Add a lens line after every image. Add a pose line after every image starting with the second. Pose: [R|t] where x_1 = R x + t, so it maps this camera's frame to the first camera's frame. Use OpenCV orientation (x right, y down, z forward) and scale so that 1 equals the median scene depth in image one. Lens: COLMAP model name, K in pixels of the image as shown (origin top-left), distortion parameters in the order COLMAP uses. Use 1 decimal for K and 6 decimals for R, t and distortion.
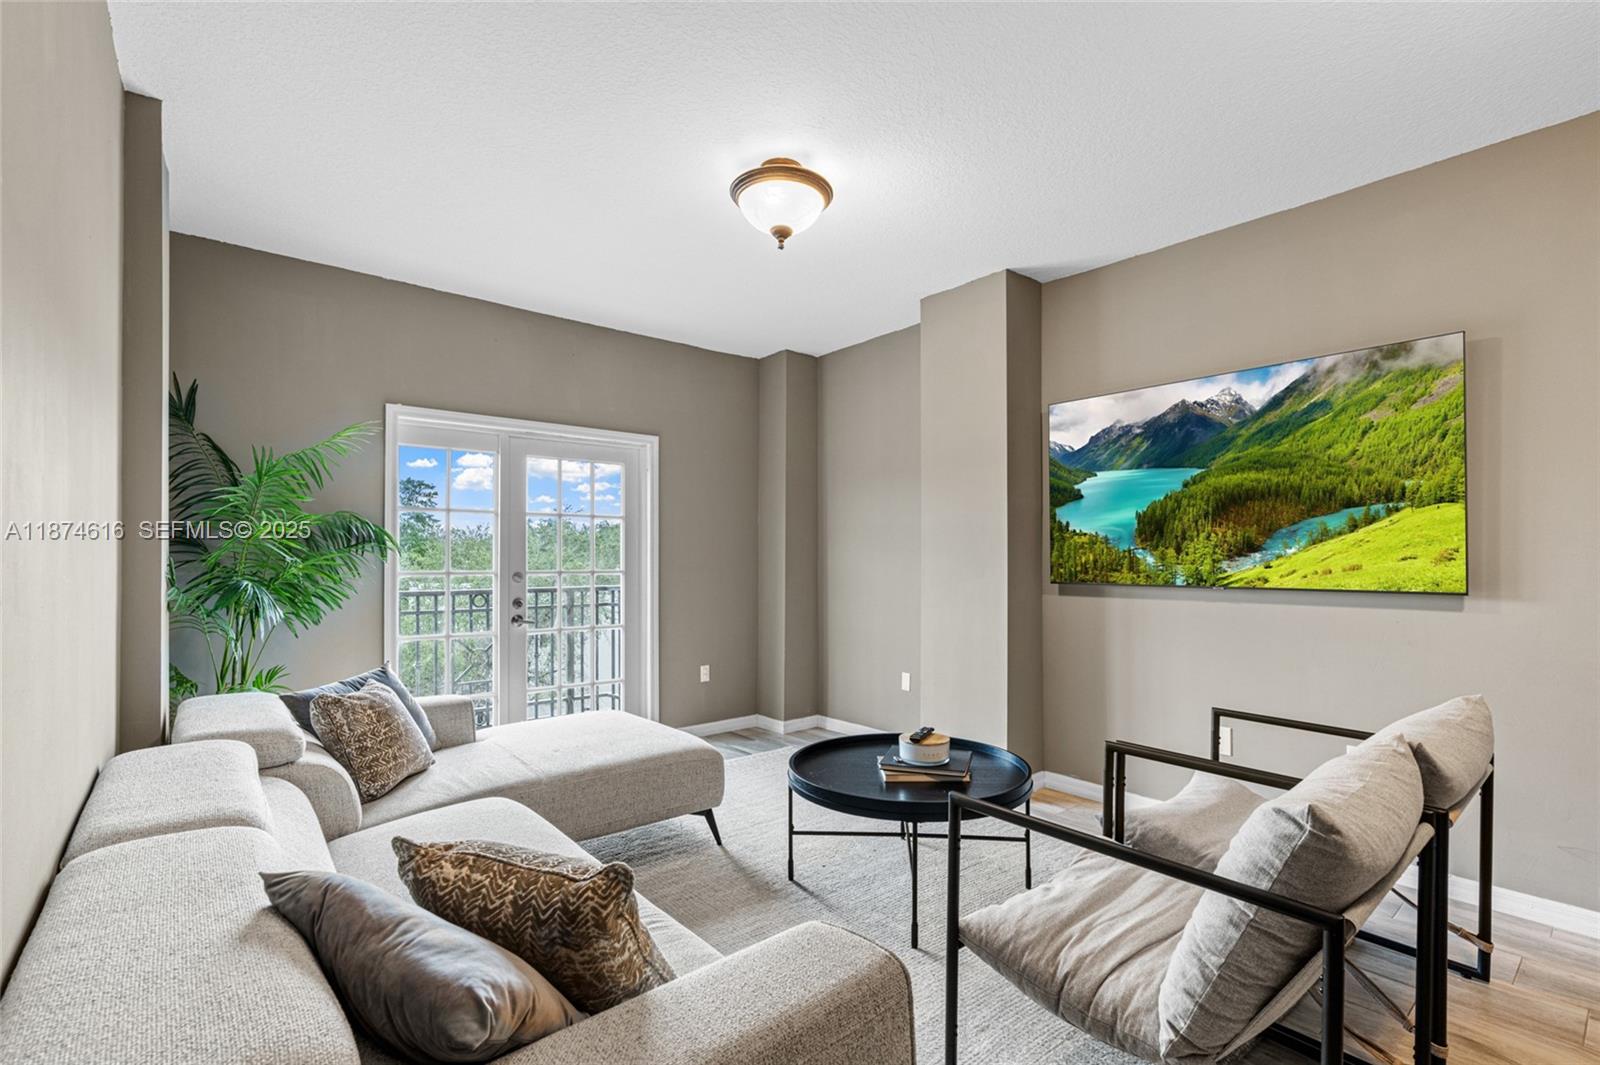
lens RADIAL K [[704.8, 0, 800.0], [0, 704.8, 532.5], [0, 0, 1]] dist [-0.000707, 0.000181]
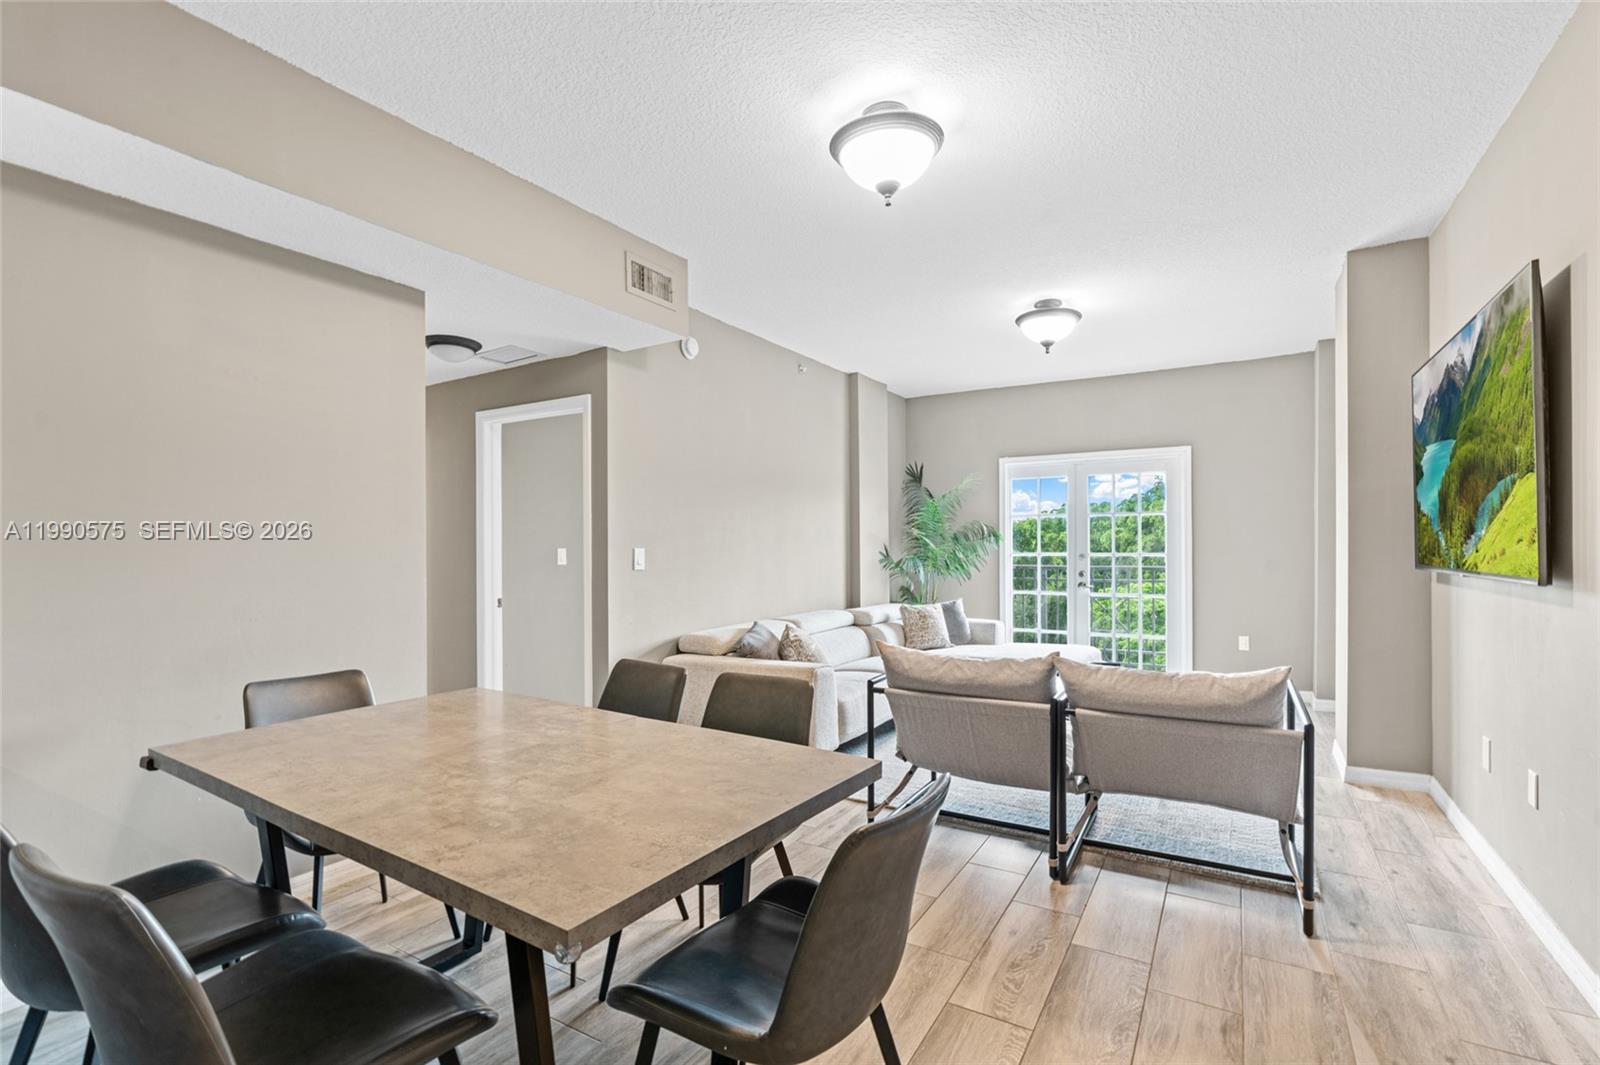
lens RADIAL K [[704.8, 0, 800.0], [0, 704.8, 532.5], [0, 0, 1]] dist [-0.000707, 0.000181]
pose [[0.306451, -0.019083, -0.951695, 0.998916], [0.034037, 0.999379, -0.009079, 0.004246], [0.951278, -0.029611, 0.306911, -0.047088]]
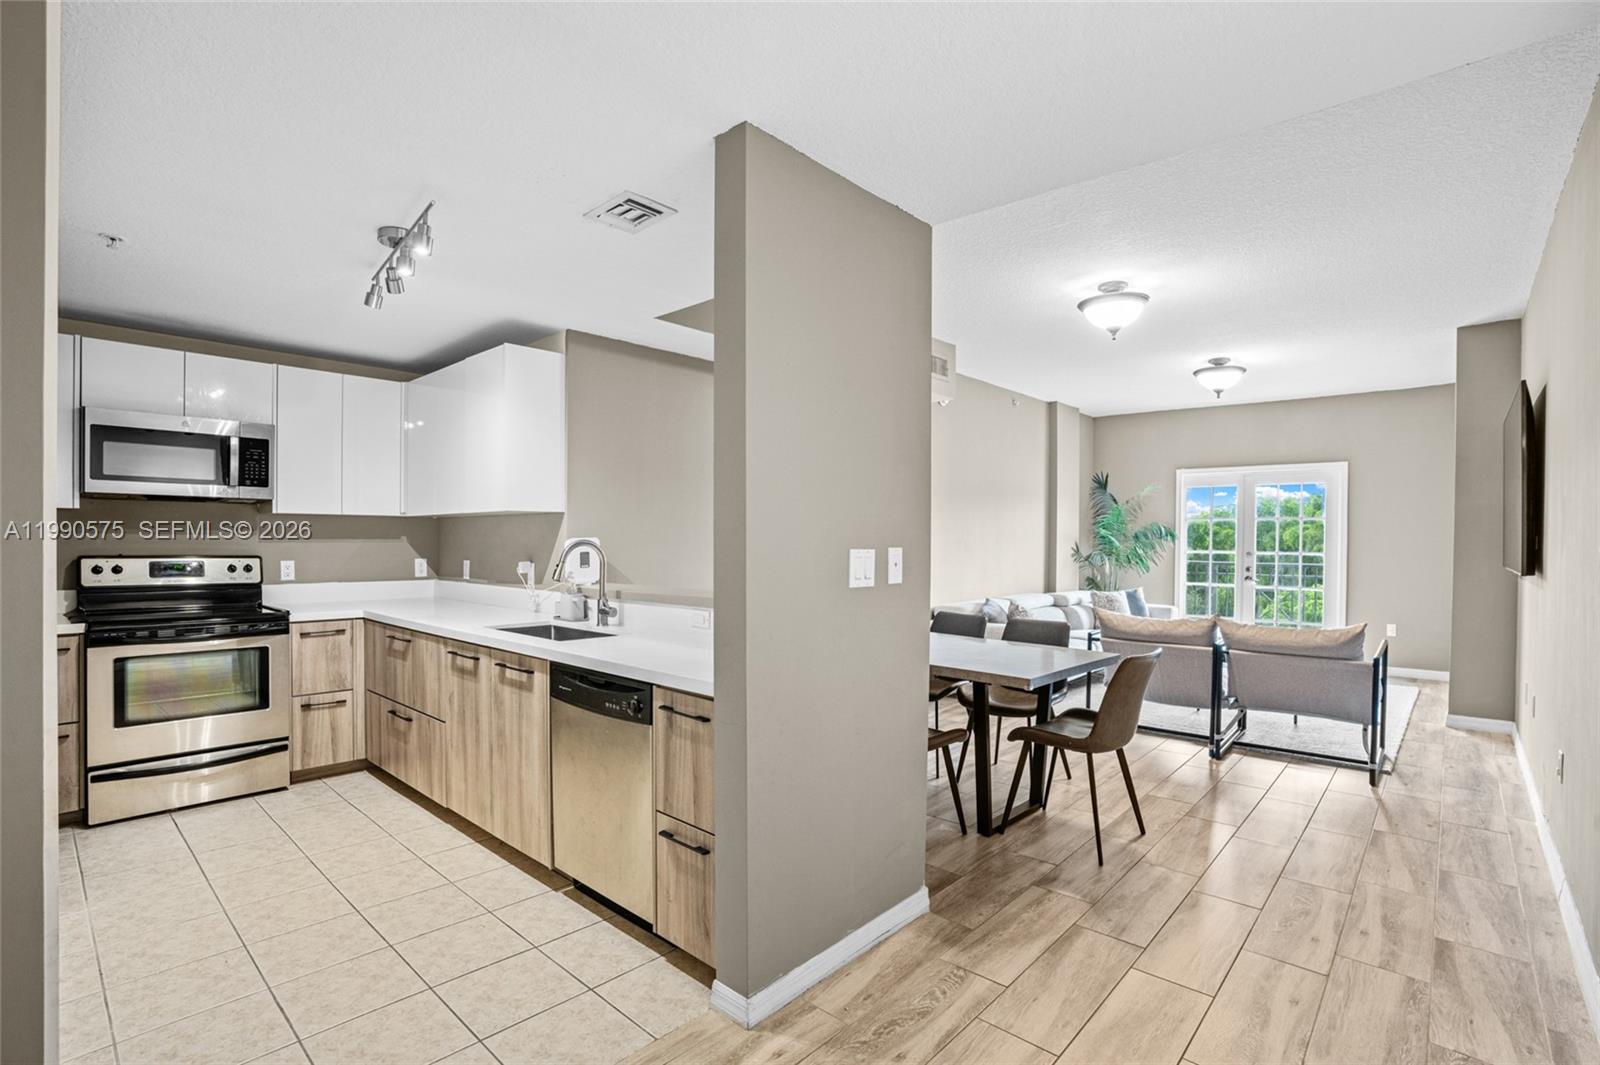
lens RADIAL K [[746.0, 0, 802.5], [0, 746.0, 535.4], [0, 0, 1]] dist [-0.072149, 0.031039]
pose [[0.124786, -0.000218, -0.992184, 1.500250], [0.020776, 0.999781, 0.002393, -0.015902], [0.991966, -0.020913, 0.124763, -0.405719]]
